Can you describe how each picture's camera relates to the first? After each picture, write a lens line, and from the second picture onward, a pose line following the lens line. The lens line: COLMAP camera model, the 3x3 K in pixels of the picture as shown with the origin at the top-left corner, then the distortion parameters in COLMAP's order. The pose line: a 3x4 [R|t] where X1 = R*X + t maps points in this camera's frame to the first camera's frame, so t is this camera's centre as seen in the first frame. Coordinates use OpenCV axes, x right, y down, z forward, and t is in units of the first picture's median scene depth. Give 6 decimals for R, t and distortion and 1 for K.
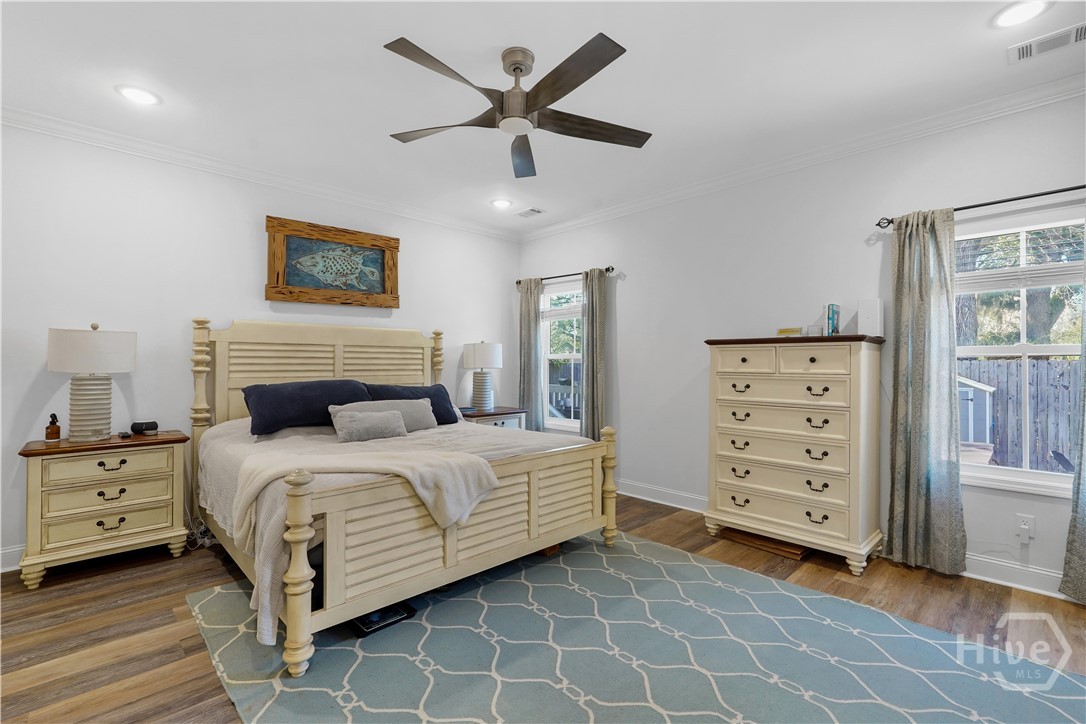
lens RADIAL K [[482.8, 0, 544.5], [0, 482.8, 363.4], [0, 0, 1]] dist [-0.017237, 0.005458]
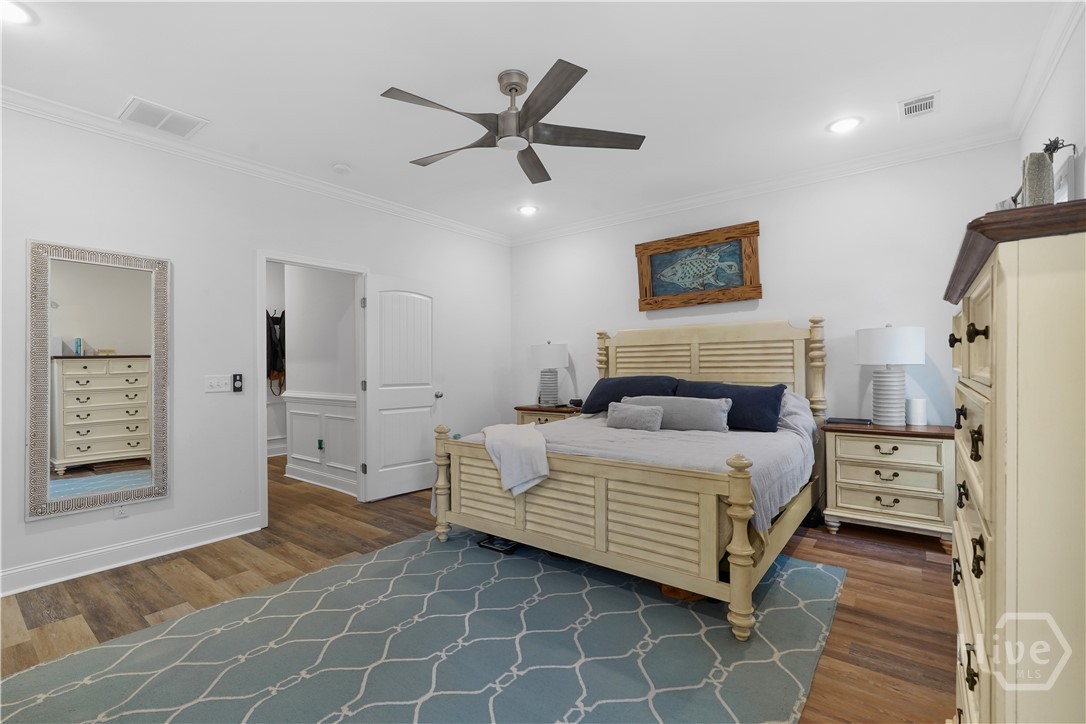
lens RADIAL K [[482.8, 0, 552.3], [0, 482.8, 384.4], [0, 0, 1]] dist [-0.017237, 0.005458]
pose [[0.153499, 0.040239, -0.987329, 0.579838], [0.016555, 0.998926, 0.043285, 0.001092], [0.988010, -0.022990, 0.152668, 0.515635]]
